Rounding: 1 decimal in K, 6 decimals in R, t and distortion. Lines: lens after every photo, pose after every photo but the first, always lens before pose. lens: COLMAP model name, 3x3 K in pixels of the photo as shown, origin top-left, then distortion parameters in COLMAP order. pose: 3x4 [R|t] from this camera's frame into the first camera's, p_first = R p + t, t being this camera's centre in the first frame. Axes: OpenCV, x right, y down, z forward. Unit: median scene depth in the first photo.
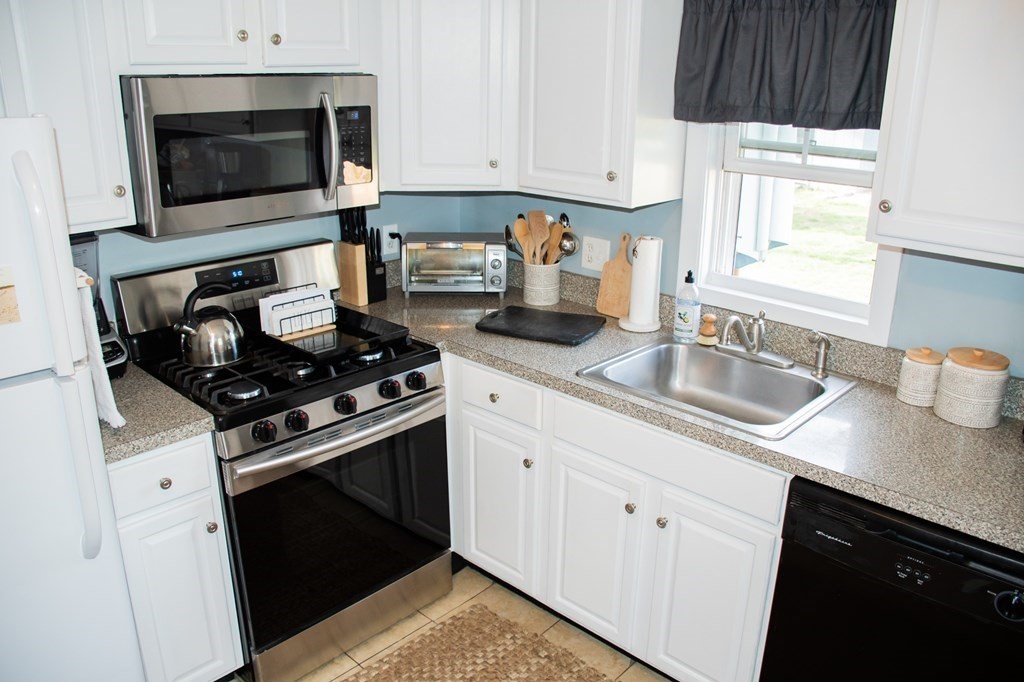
lens RADIAL K [[792.8, 0, 512.0], [0, 792.8, 341.0], [0, 0, 1]] dist [-0.004540, 0.001486]
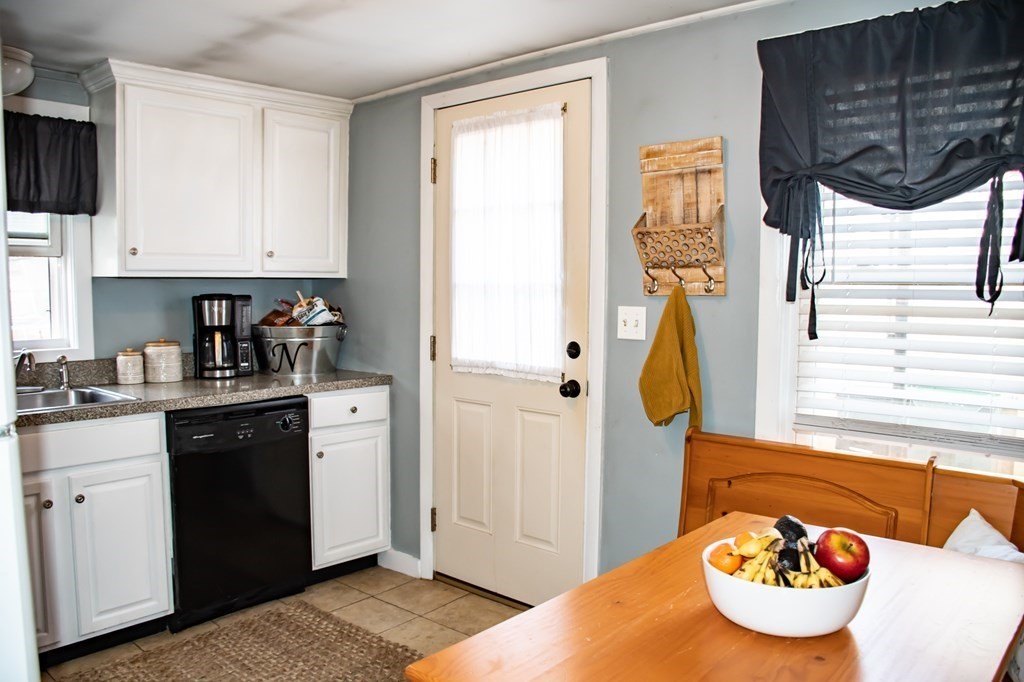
lens RADIAL K [[792.8, 0, 512.0], [0, 792.8, 341.0], [0, 0, 1]] dist [-0.004540, 0.001486]
pose [[-0.017655, -0.075246, 0.997009, -1.131609], [0.323092, 0.943237, 0.076909, 0.127755], [-0.946203, 0.323483, 0.007658, 0.278762]]
